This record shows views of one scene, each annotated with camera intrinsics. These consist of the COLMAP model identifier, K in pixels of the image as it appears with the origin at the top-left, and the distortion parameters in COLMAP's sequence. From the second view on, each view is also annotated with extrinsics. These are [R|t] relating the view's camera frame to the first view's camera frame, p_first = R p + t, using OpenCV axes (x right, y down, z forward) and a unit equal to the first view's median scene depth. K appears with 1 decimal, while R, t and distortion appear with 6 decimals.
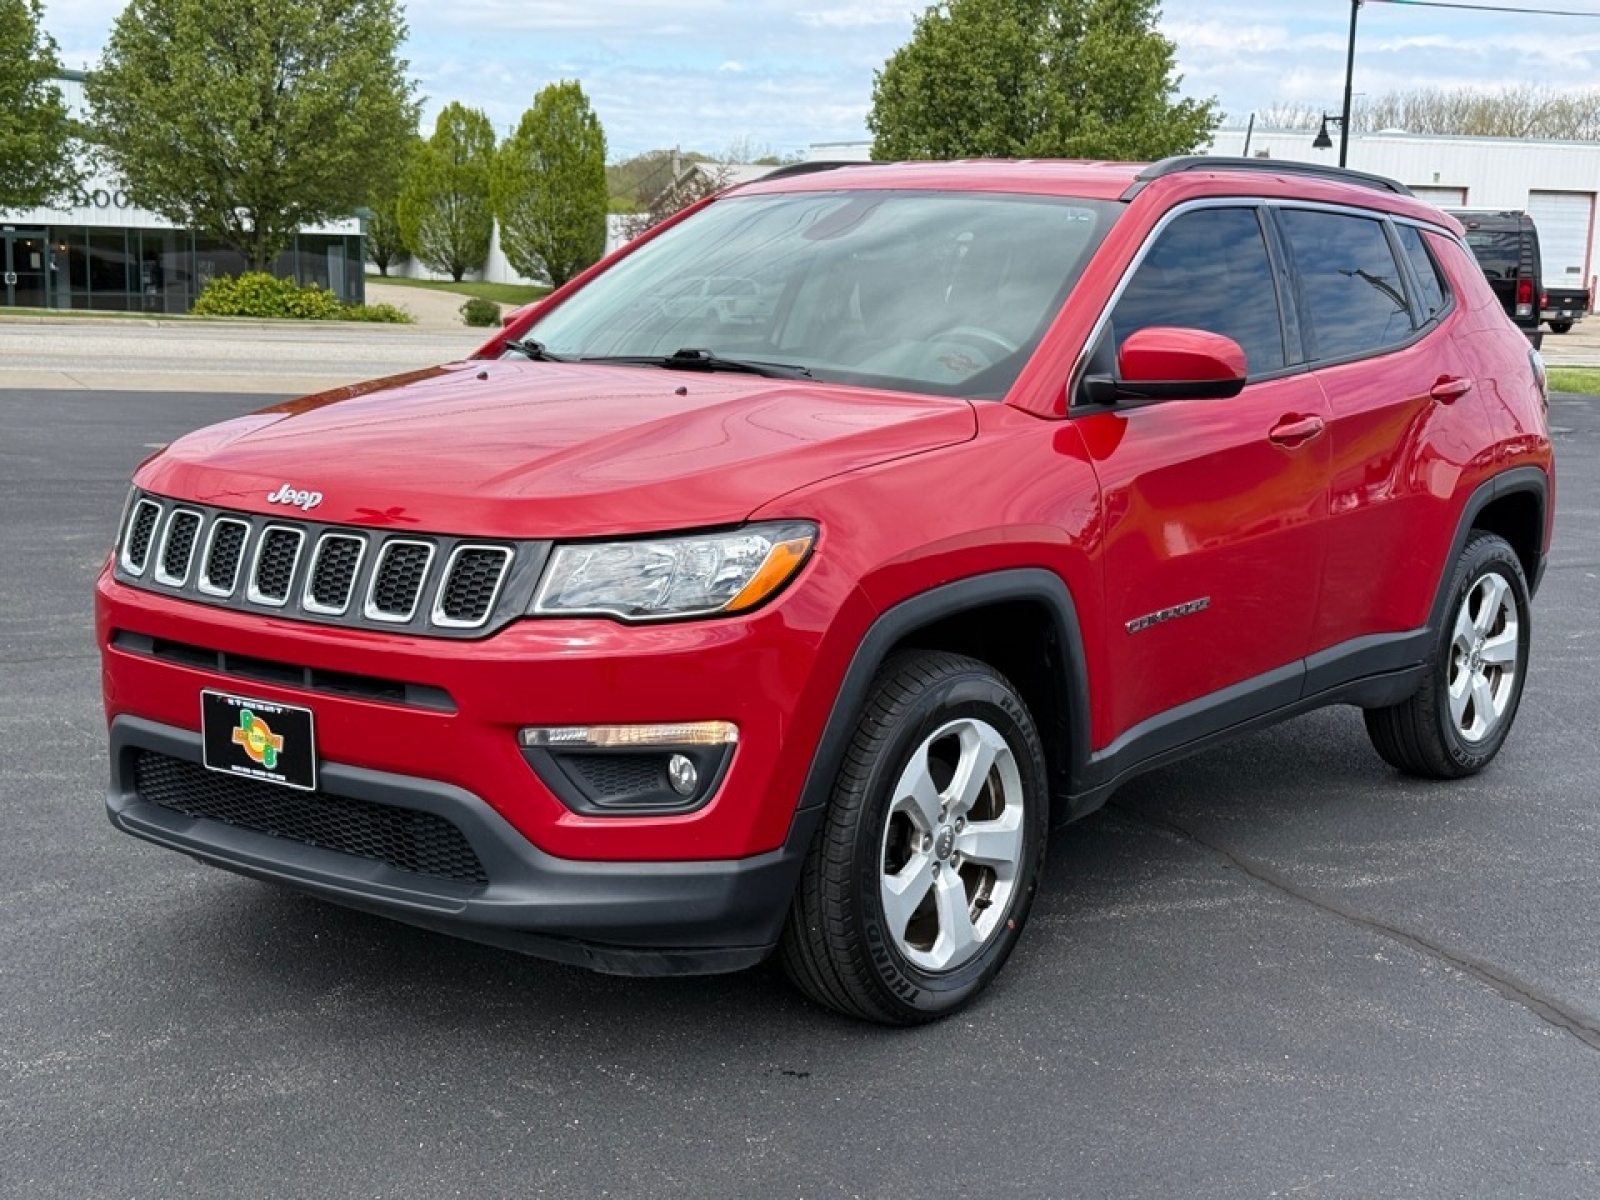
lens RADIAL K [[2154.8, 0, 800.0], [0, 2154.8, 600.0], [0, 0, 1]] dist [0.198706, -0.451990]
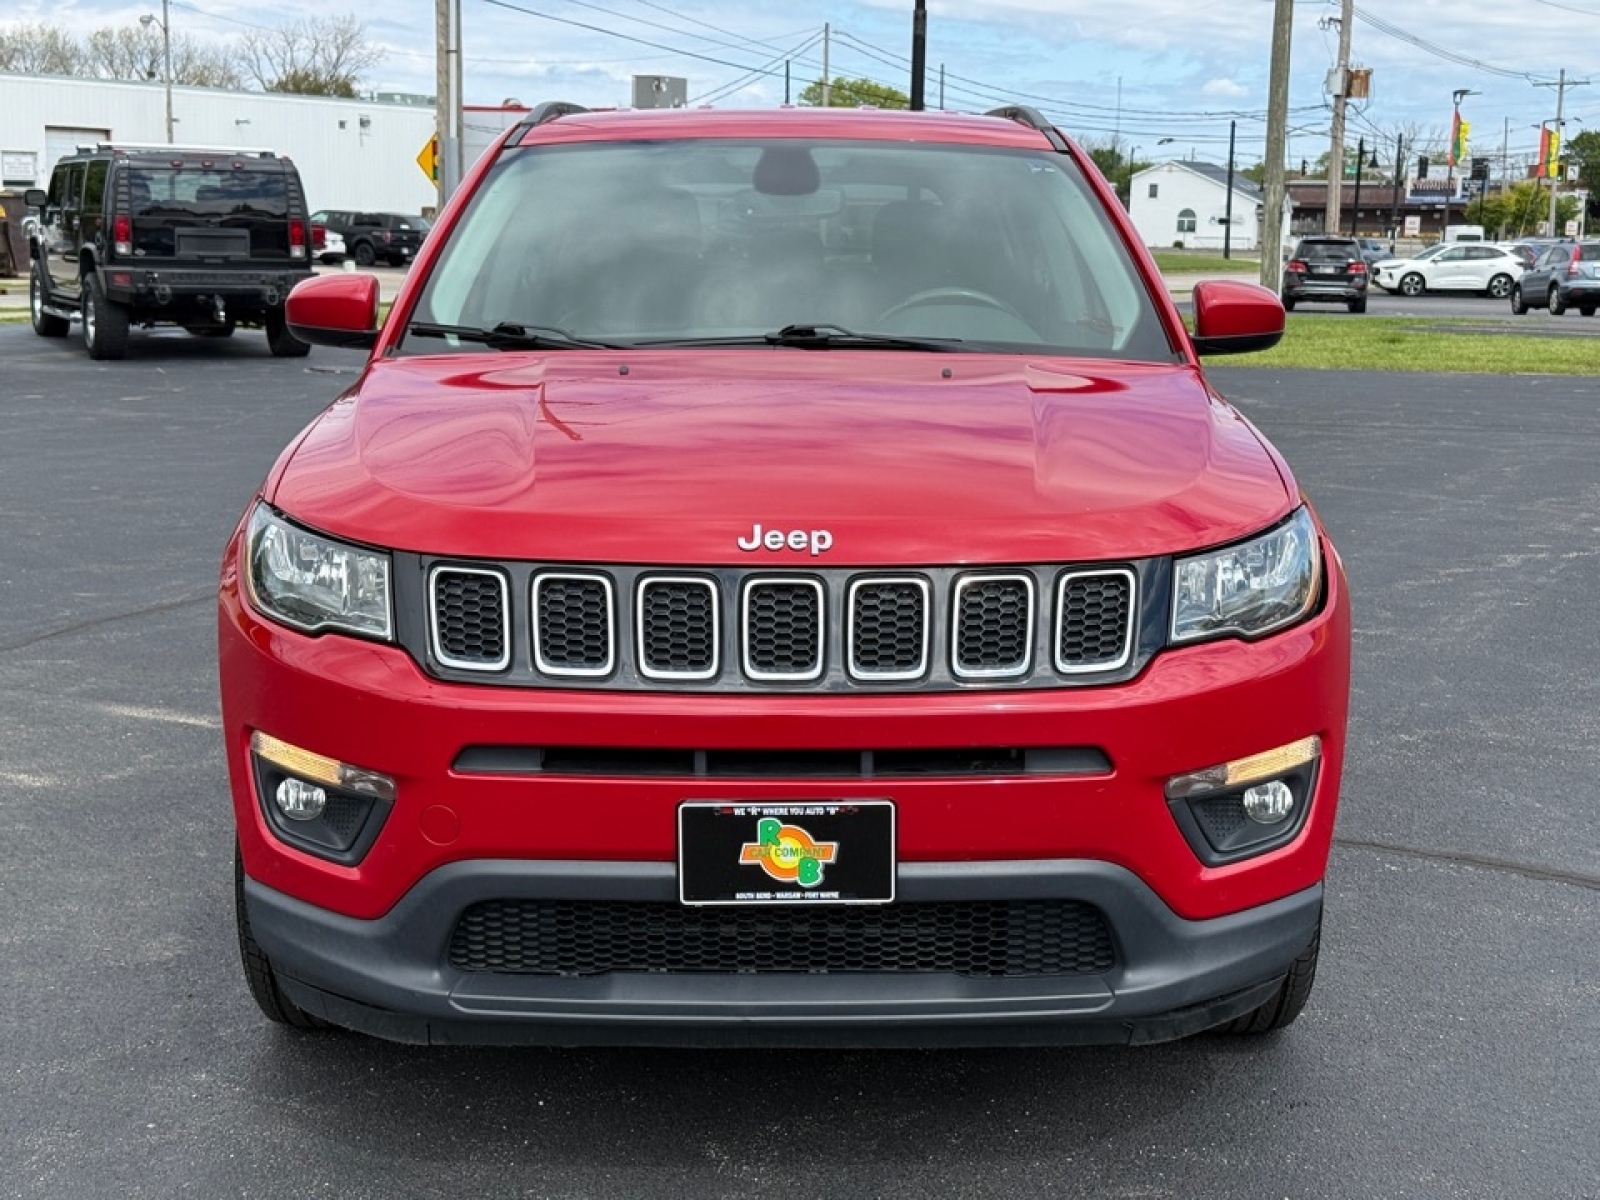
lens RADIAL K [[2154.8, 0, 800.0], [0, 2154.8, 600.0], [0, 0, 1]] dist [0.198706, -0.451990]
pose [[0.786281, -0.120066, 0.606091, -0.705192], [0.102925, 0.992684, 0.063126, -0.074540], [-0.609236, 0.012747, 0.792887, 0.383724]]
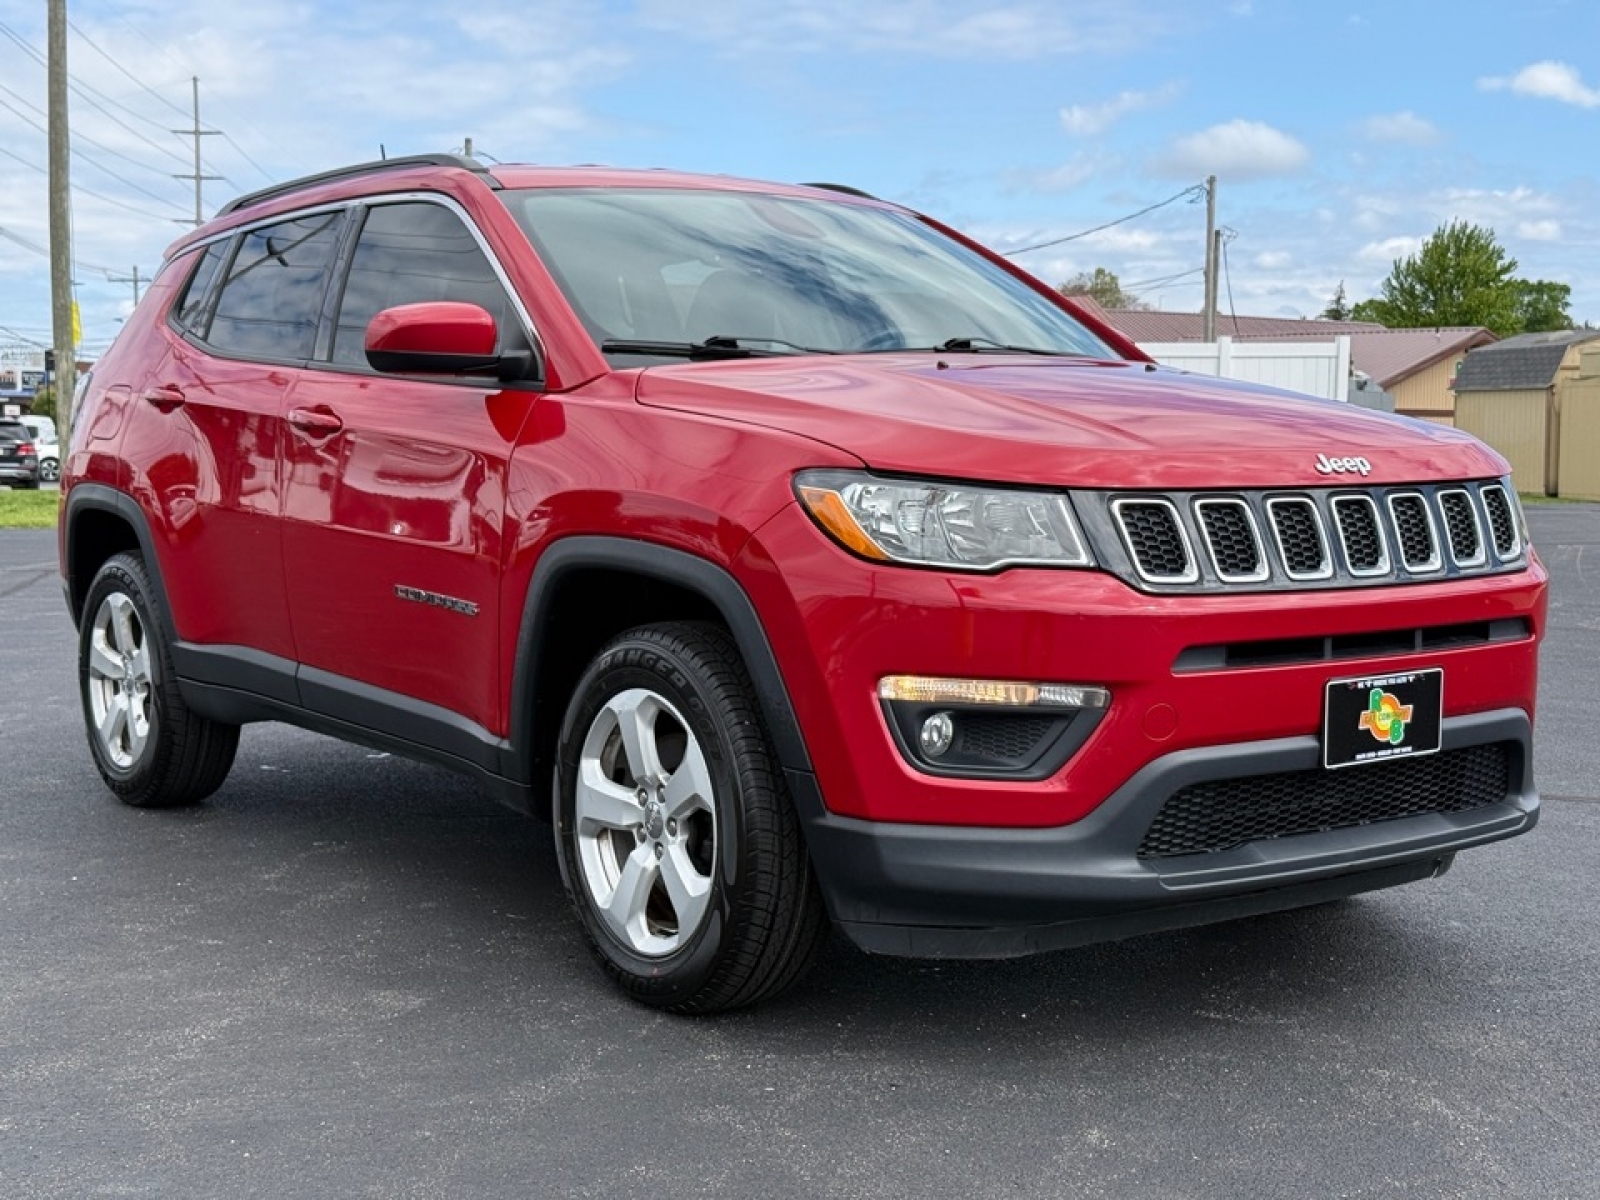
lens RADIAL K [[2154.8, 0, 800.0], [0, 2154.8, 600.0], [0, 0, 1]] dist [0.198706, -0.451990]
pose [[0.286697, -0.103046, 0.952463, -1.225556], [0.154665, 0.986135, 0.060133, -0.083281], [-0.945454, 0.130073, 0.298660, 0.952842]]
